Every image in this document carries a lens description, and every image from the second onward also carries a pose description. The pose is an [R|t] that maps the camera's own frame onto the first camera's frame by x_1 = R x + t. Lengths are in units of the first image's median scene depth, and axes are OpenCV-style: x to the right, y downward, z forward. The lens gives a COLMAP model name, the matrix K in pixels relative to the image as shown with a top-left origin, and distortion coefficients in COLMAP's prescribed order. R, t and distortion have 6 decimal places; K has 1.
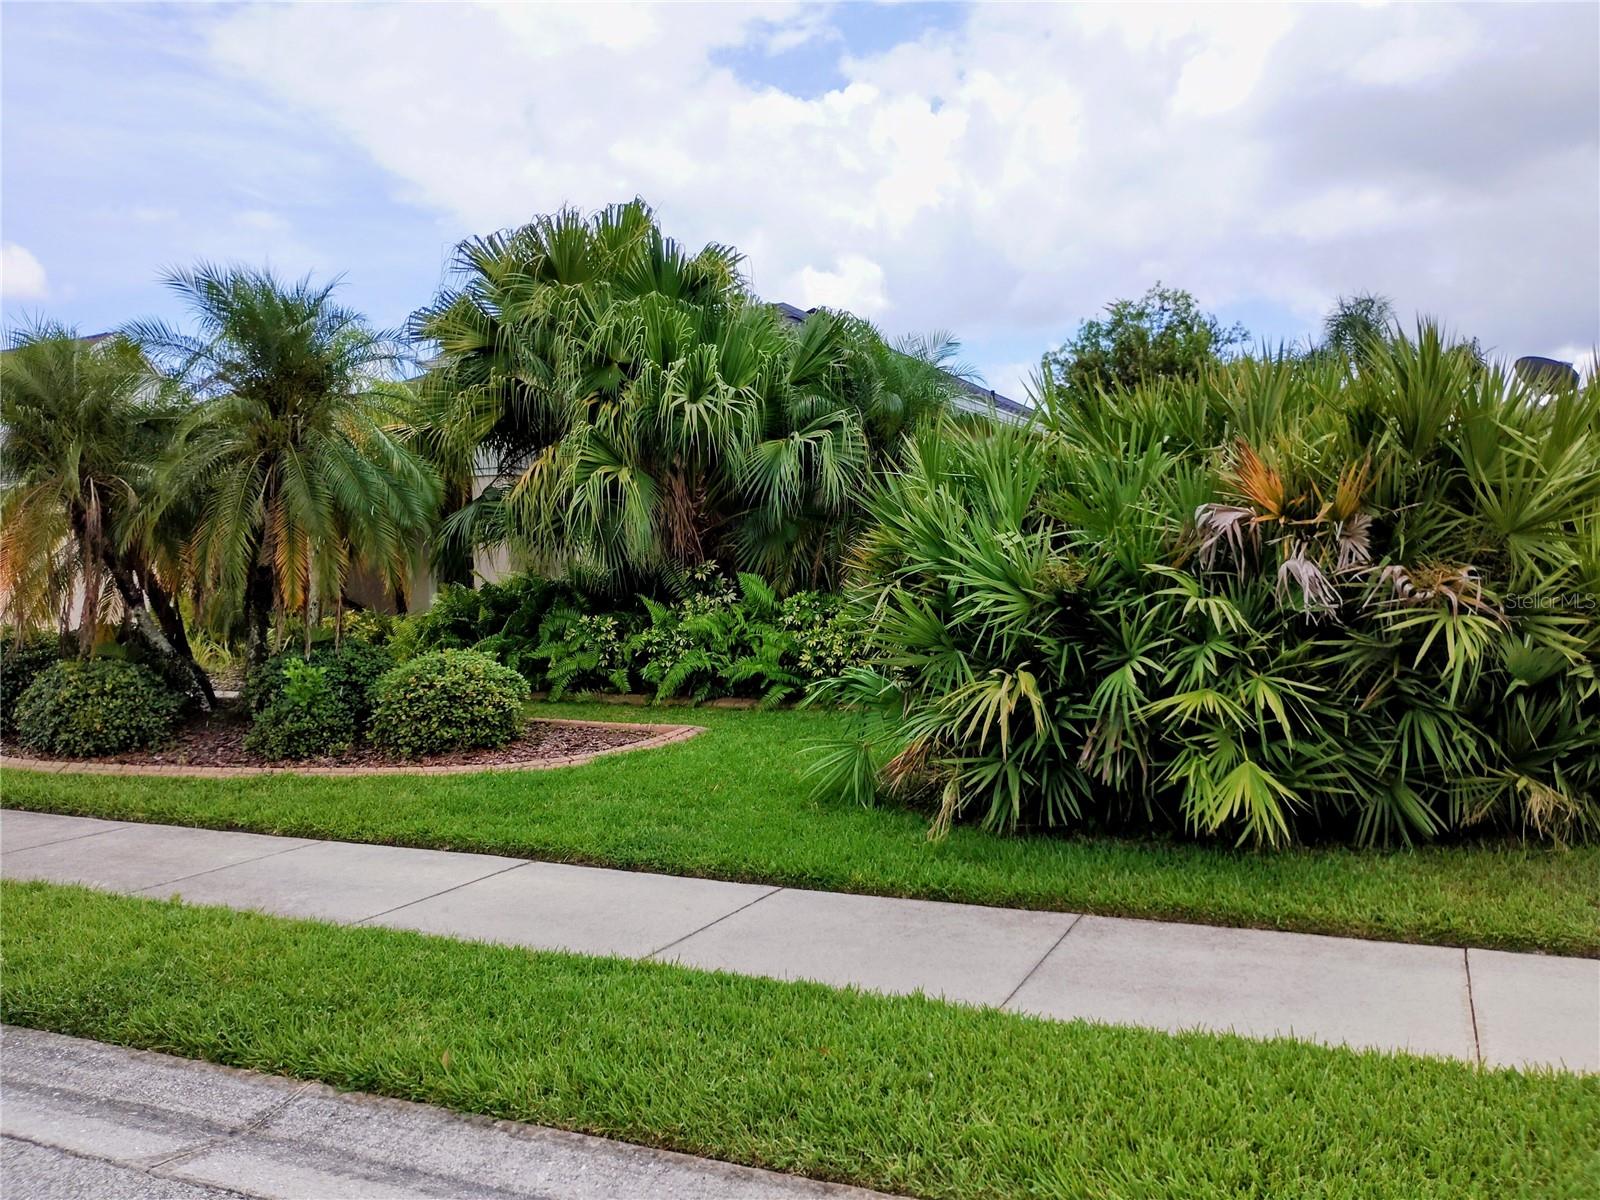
lens RADIAL K [[1311.1, 0, 801.0], [0, 1311.1, 605.6], [0, 0, 1]] dist [0.047928, -0.005491]
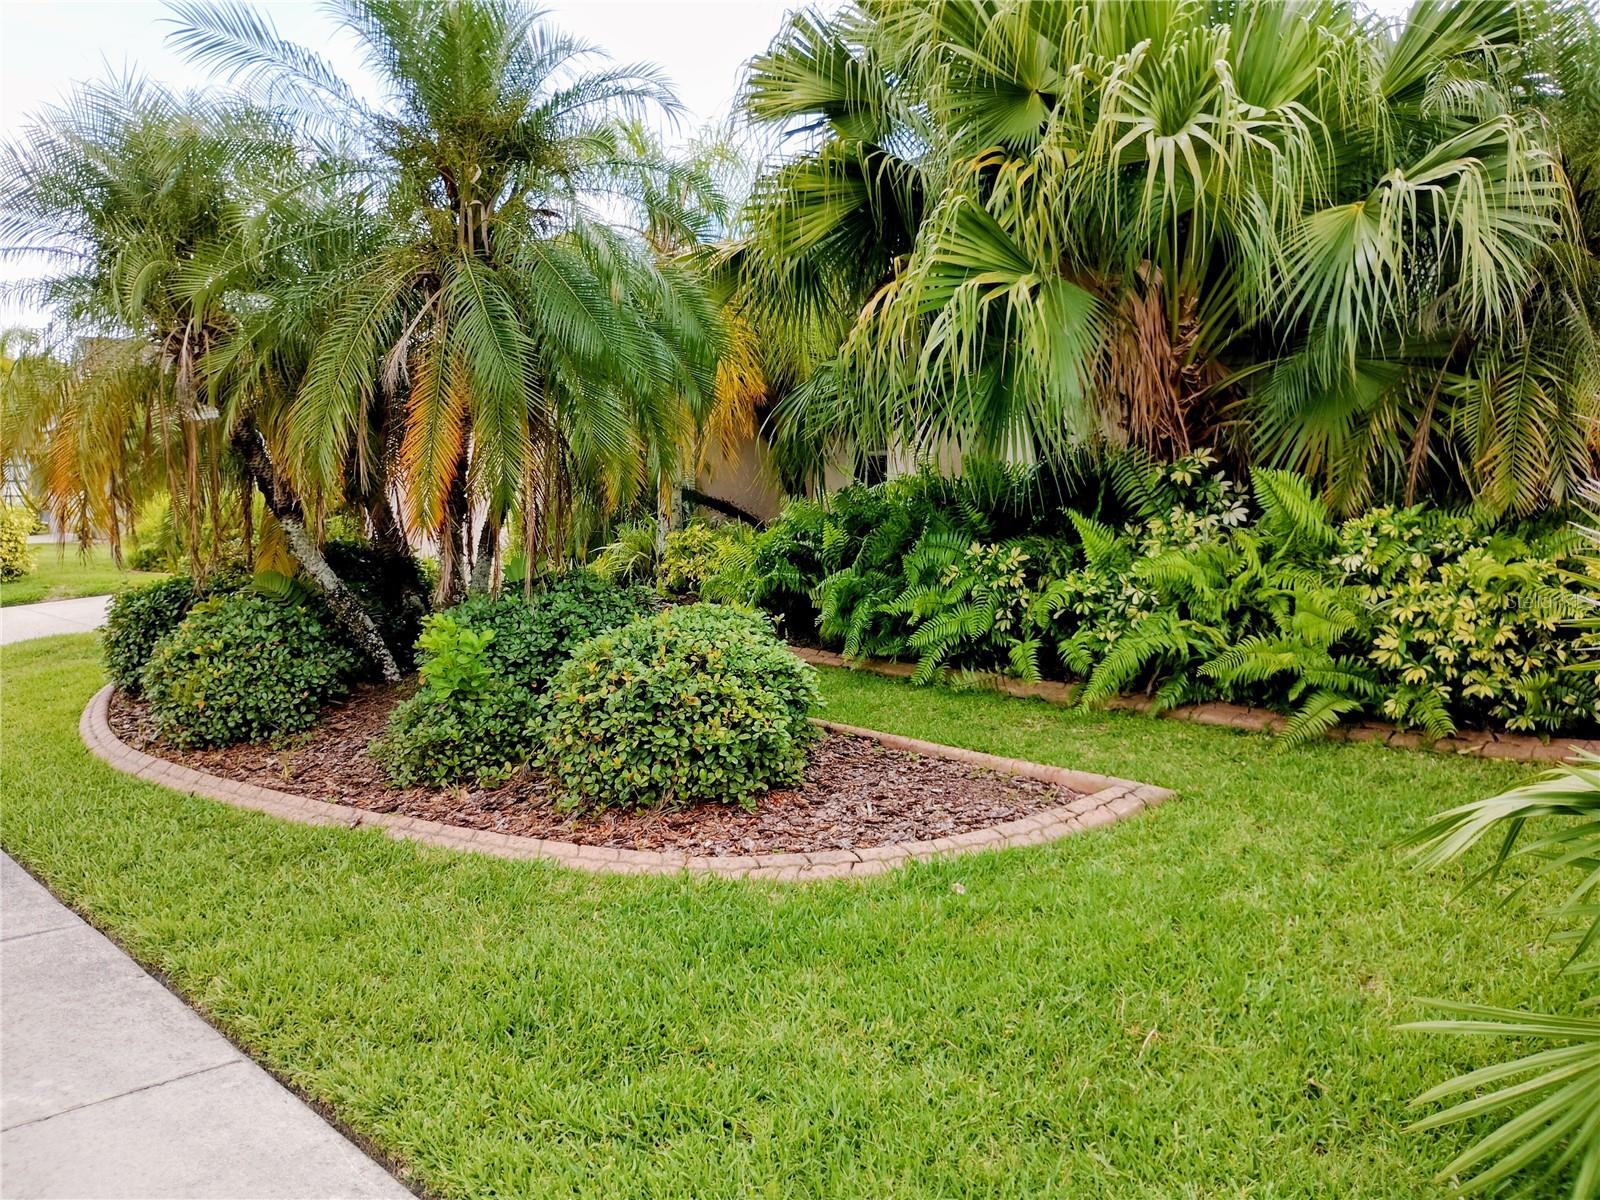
lens RADIAL K [[1311.1, 0, 790.6], [0, 1311.1, 600.1], [0, 0, 1]] dist [0.047928, -0.005491]
pose [[0.922114, 0.040074, -0.384837, -0.012608], [-0.013092, 0.997284, 0.072480, -0.009334], [0.386697, -0.061797, 0.920134, 0.441728]]
